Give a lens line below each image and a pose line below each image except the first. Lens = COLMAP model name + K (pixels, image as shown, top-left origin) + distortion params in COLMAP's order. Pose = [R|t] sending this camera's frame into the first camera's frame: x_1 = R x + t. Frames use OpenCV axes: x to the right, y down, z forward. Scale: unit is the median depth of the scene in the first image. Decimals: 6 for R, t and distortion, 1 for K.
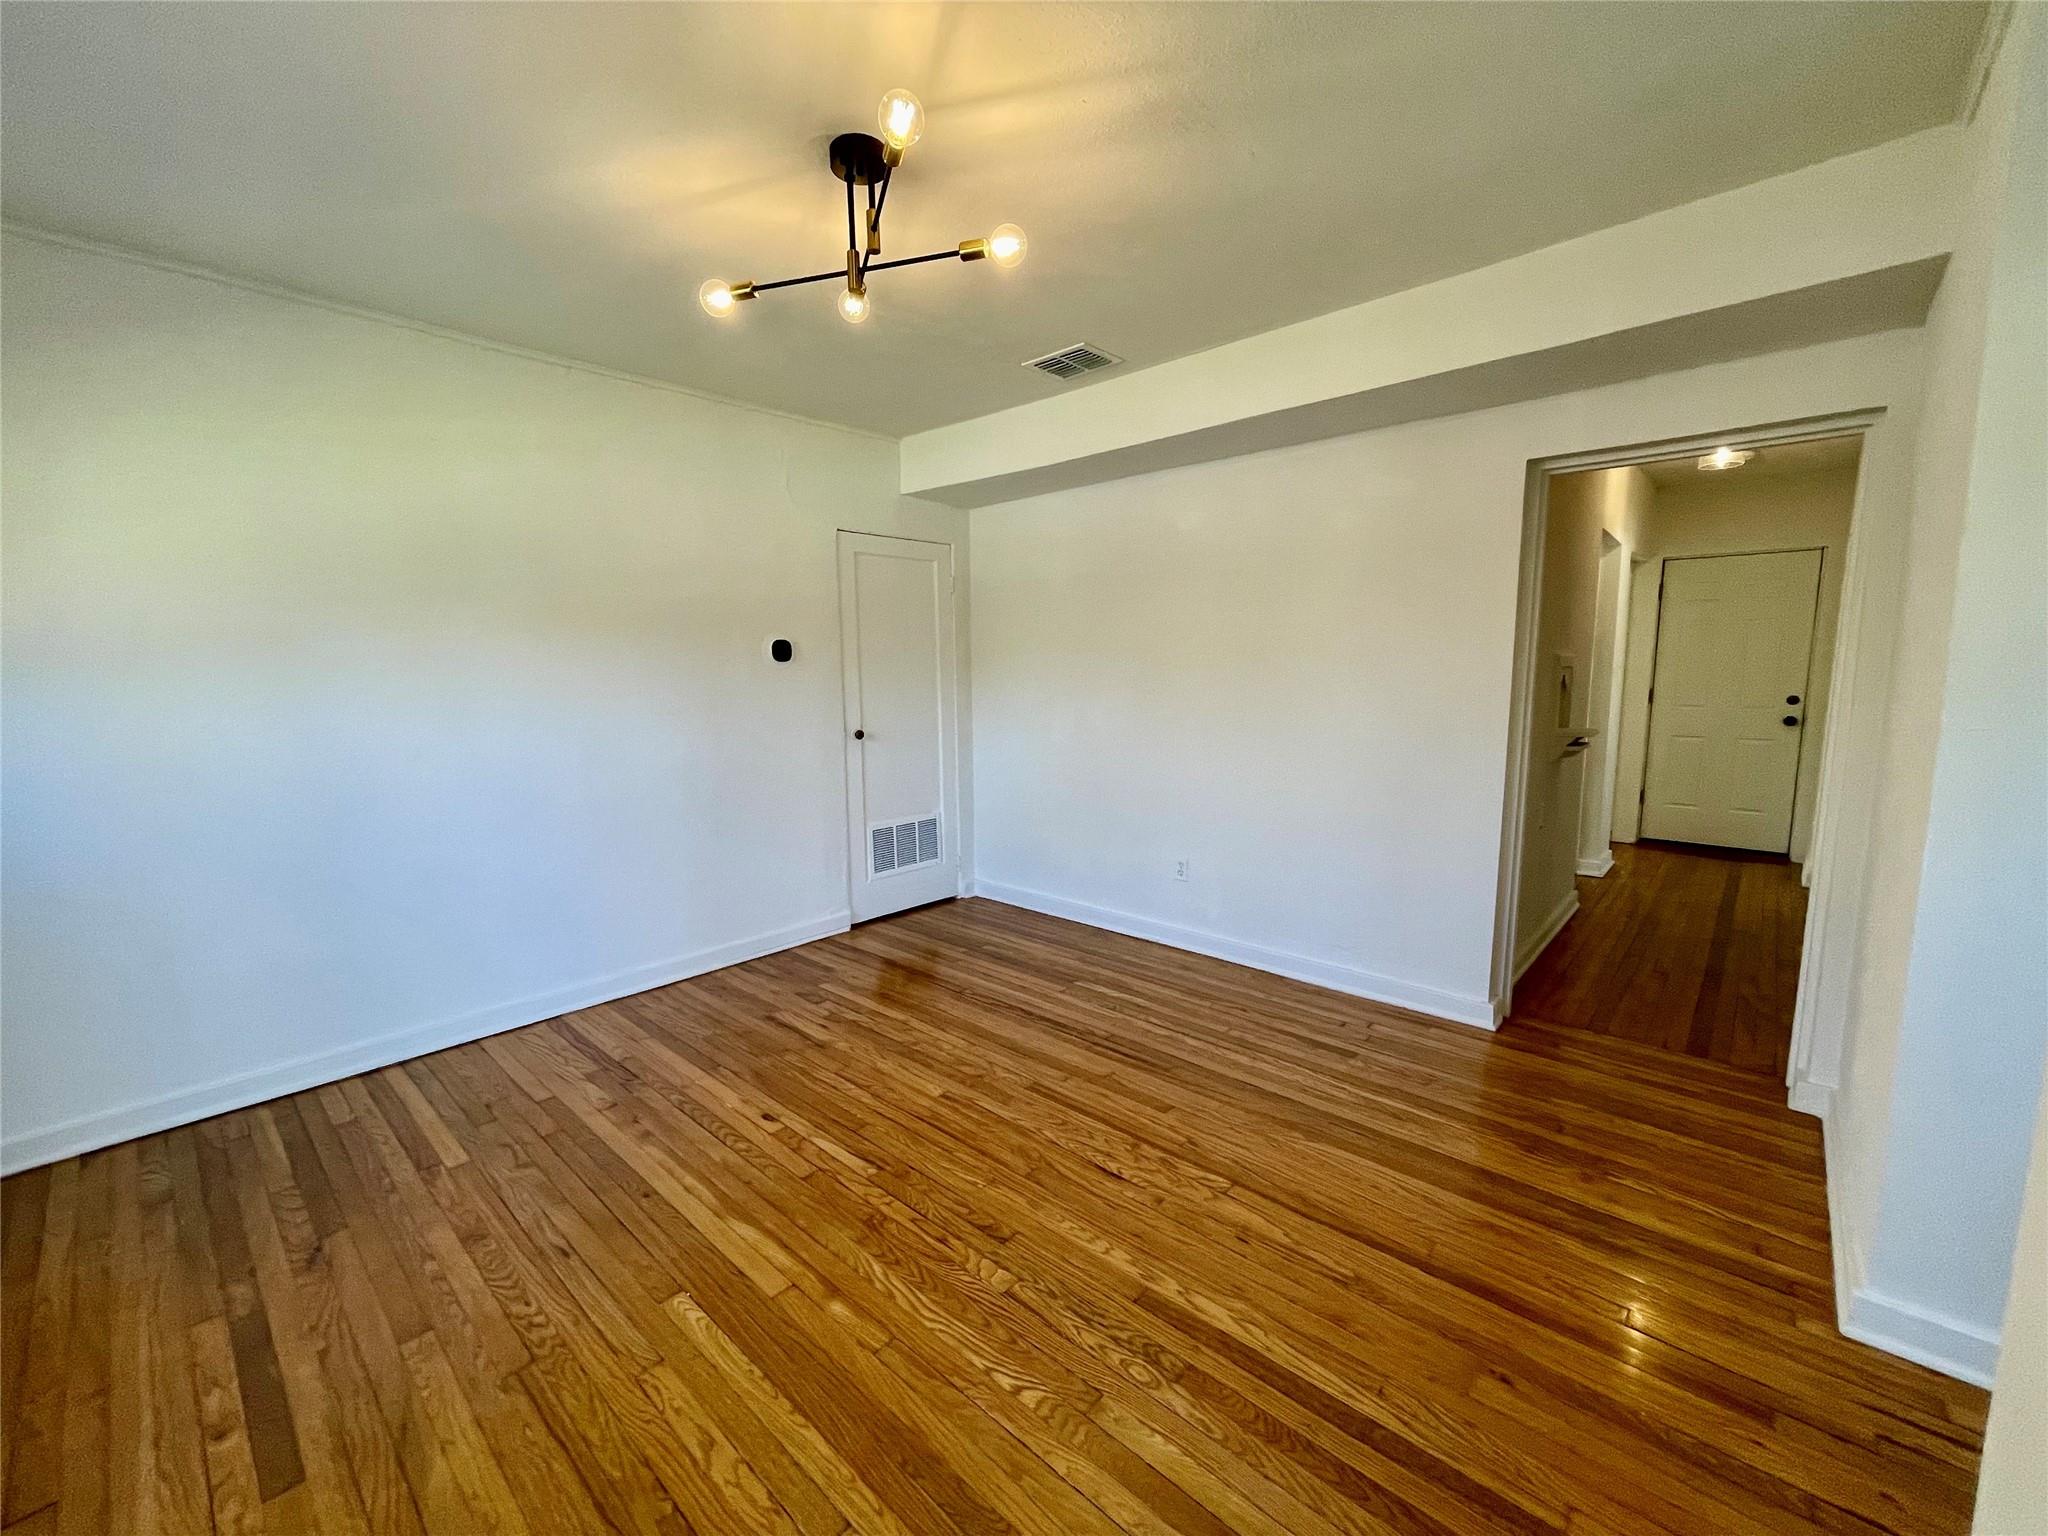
lens RADIAL K [[827.5, 0, 1016.0], [0, 827.5, 766.9], [0, 0, 1]] dist [-0.002021, -0.000468]
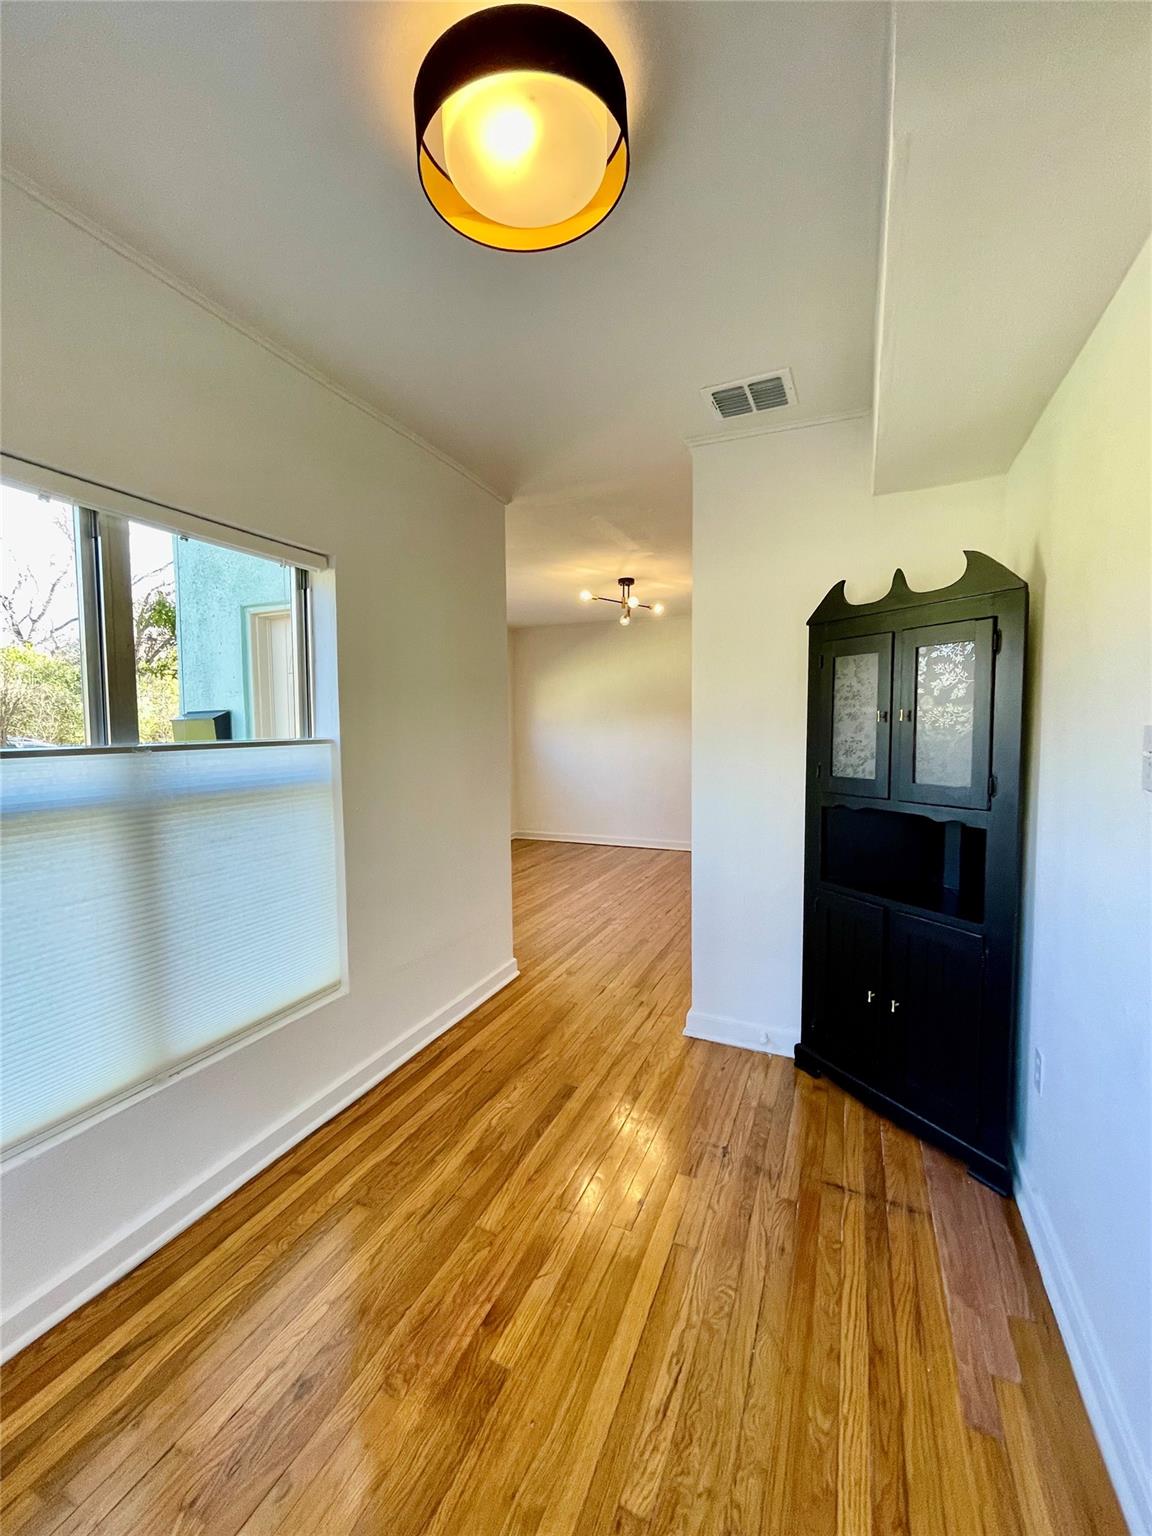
lens RADIAL K [[620.6, 0, 571.9], [0, 620.6, 763.2], [0, 0, 1]] dist [-0.002021, -0.000468]
pose [[0.306680, 0.062405, -0.949765, 1.511639], [-0.116500, 0.992807, 0.027616, -0.007908], [0.944656, 0.102179, 0.311744, 0.021750]]
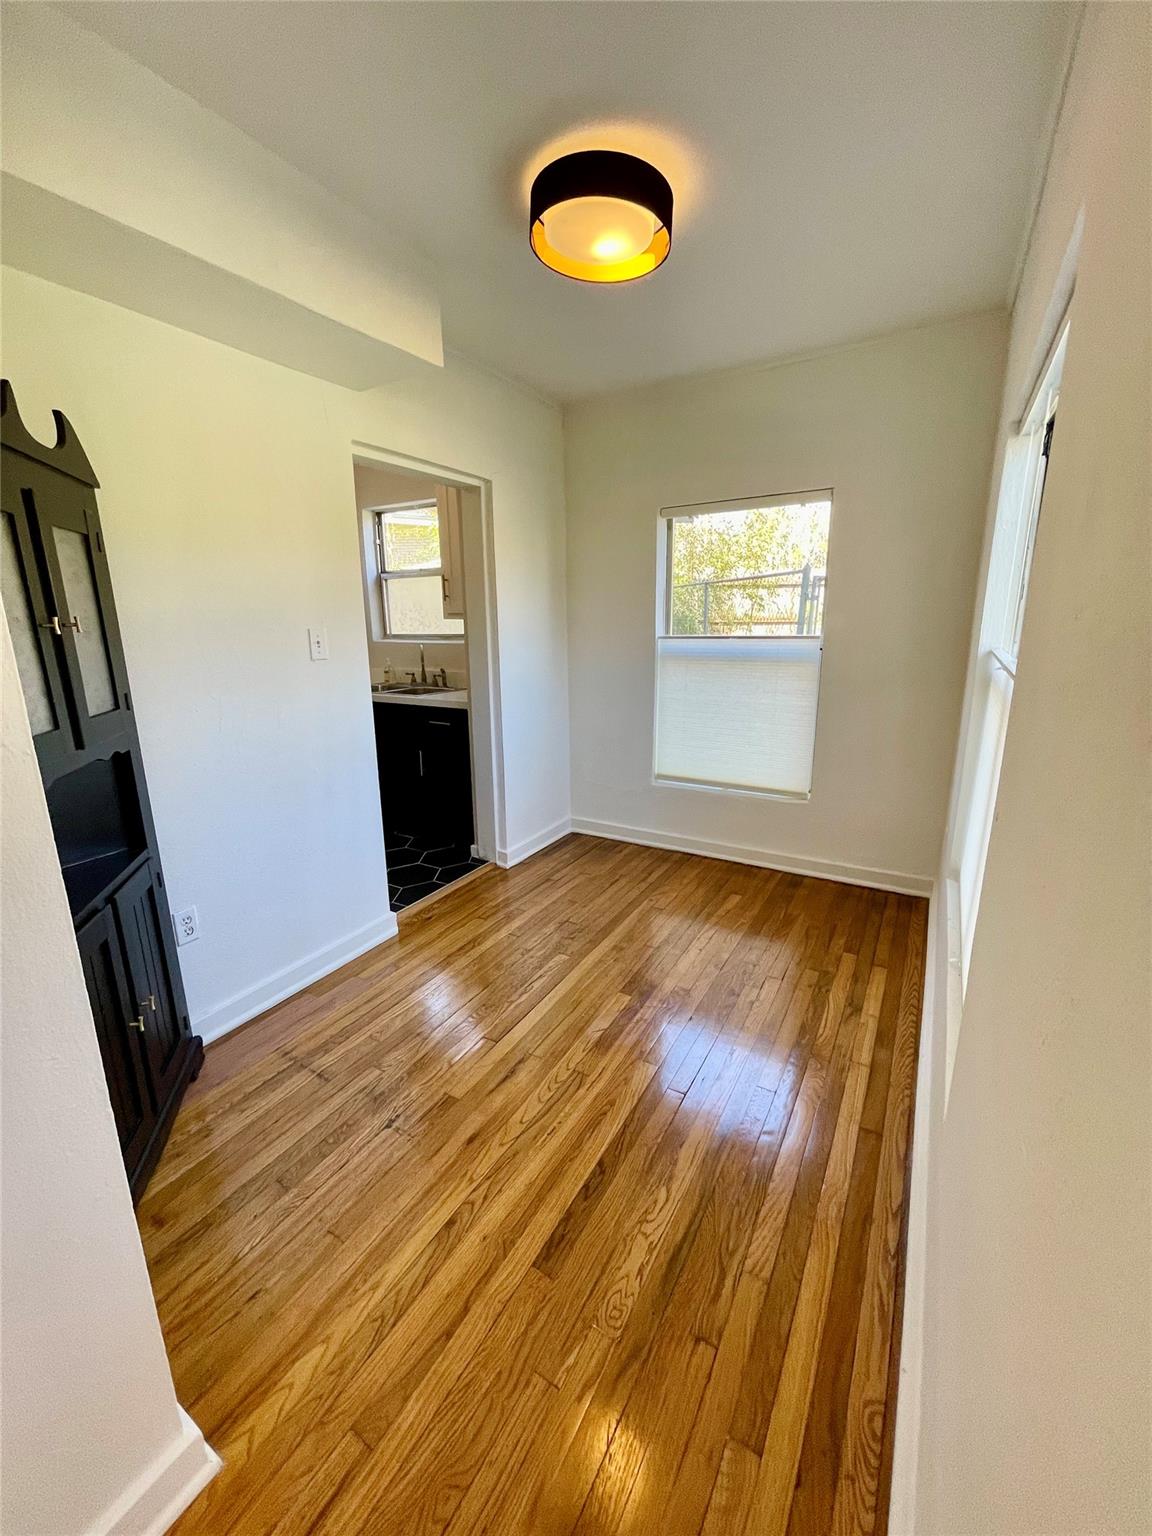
lens RADIAL K [[620.6, 0, 575.5], [0, 620.6, 760.9], [0, 0, 1]] dist [-0.002021, -0.000468]
pose [[-0.205636, -0.210983, 0.955615, 0.363221], [0.137977, 0.960479, 0.241748, -0.046756], [-0.968853, 0.181565, -0.168398, 0.310738]]
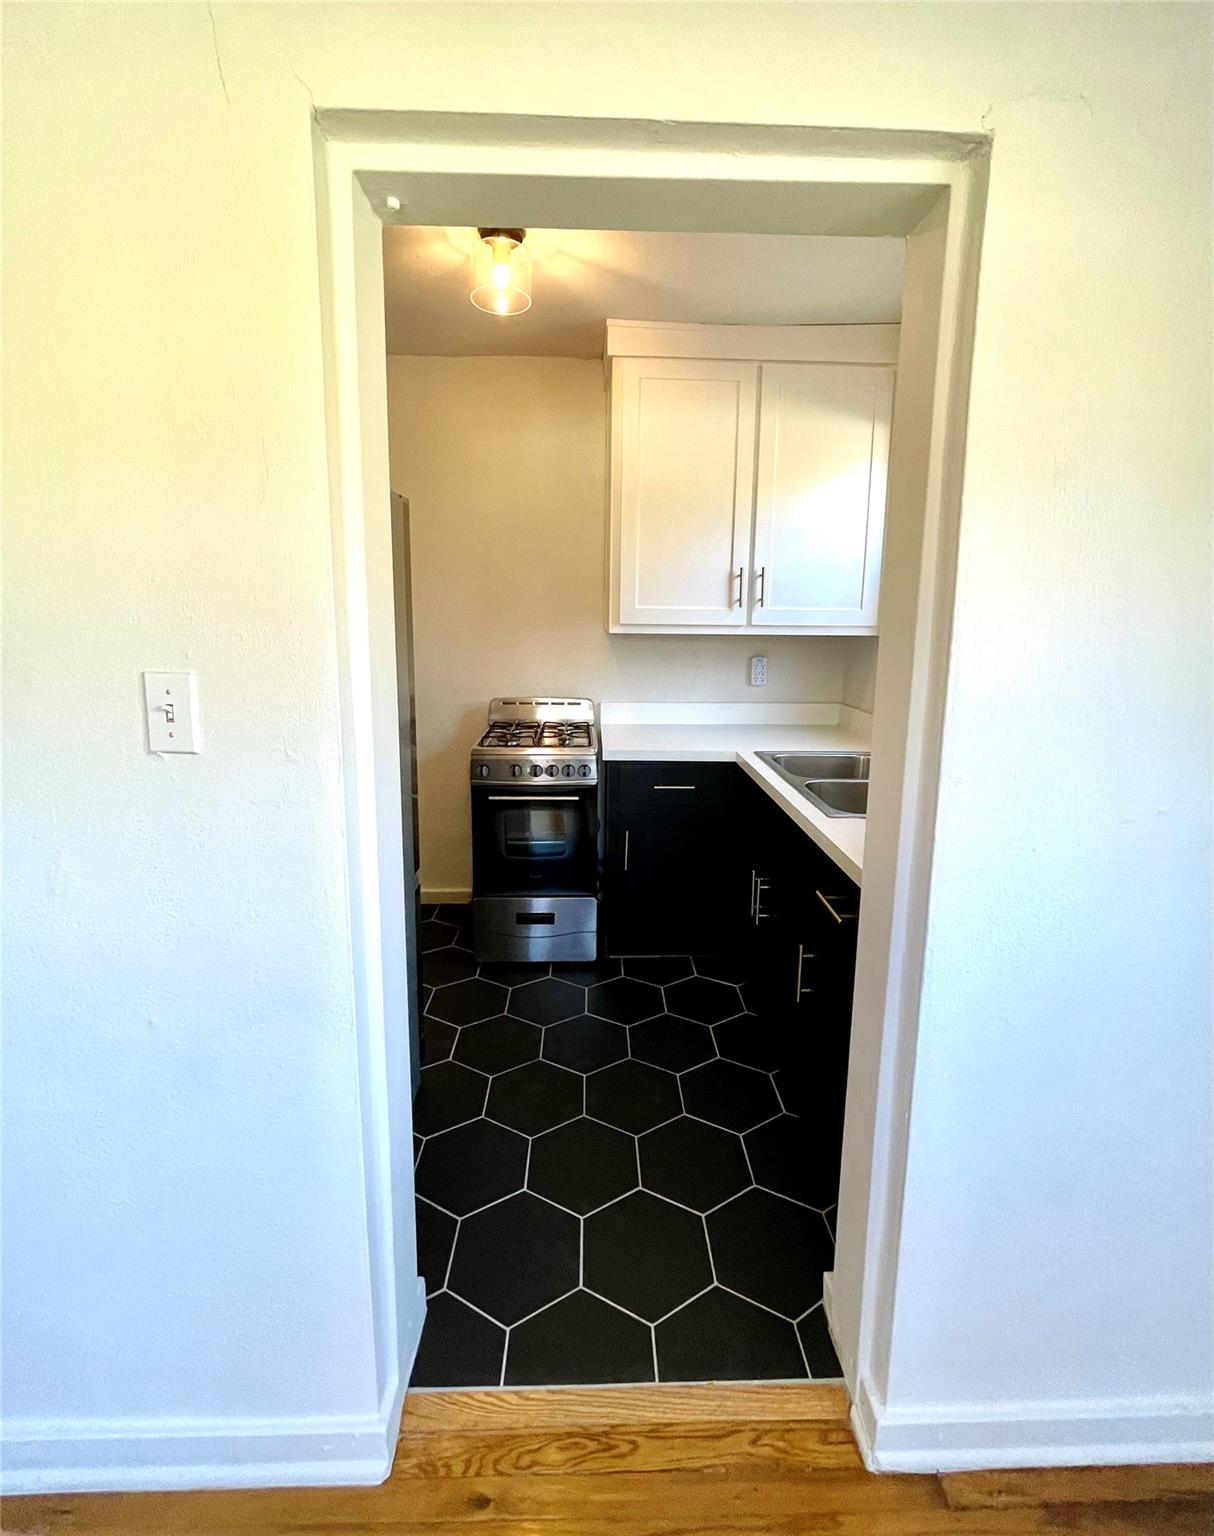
lens RADIAL K [[683.7, 0, 623.9], [0, 683.7, 722.8], [0, 0, 1]] dist [-0.003626, -0.001292]
pose [[0.716050, -0.087802, 0.692504, 1.188295], [0.063134, 0.996138, 0.061020, -0.045239], [-0.695188, 0.000027, 0.718828, 0.076381]]
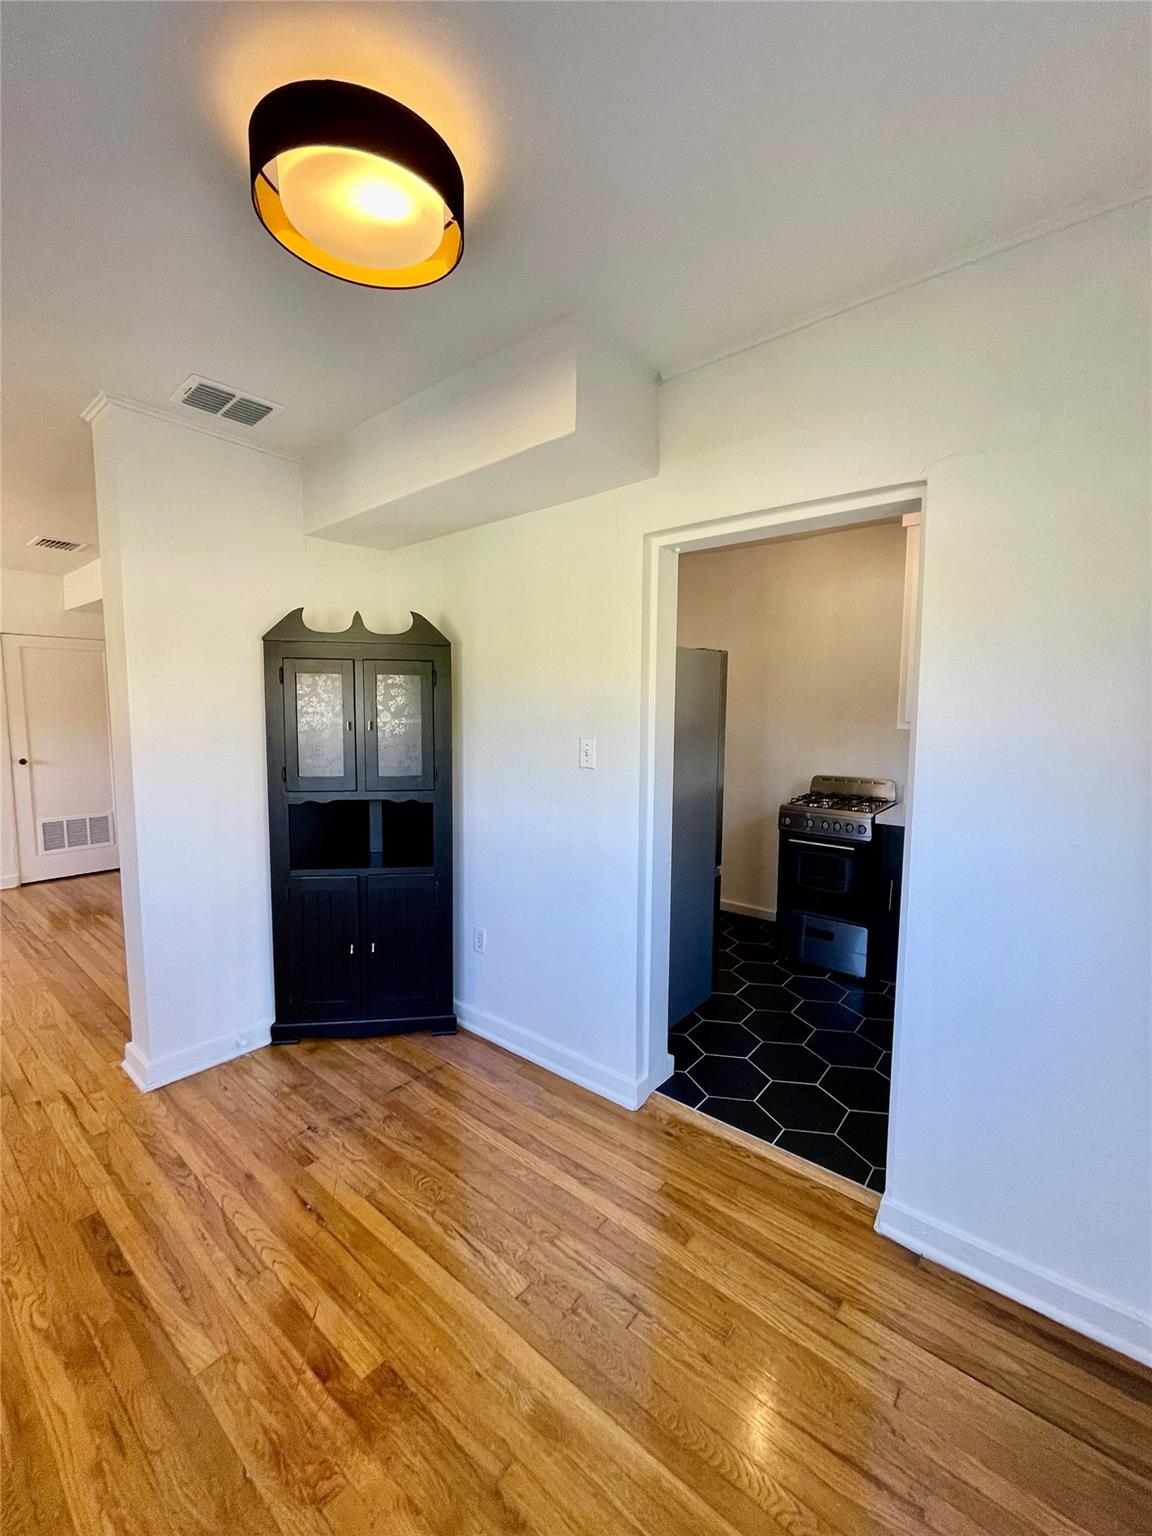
lens RADIAL K [[620.6, 0, 582.6], [0, 620.6, 764.8], [0, 0, 1]] dist [-0.002021, -0.000468]
pose [[0.998282, 0.011257, 0.057497, 1.208448], [-0.009025, 0.999201, -0.038938, 0.004939], [-0.057890, 0.038352, 0.997586, -0.351515]]
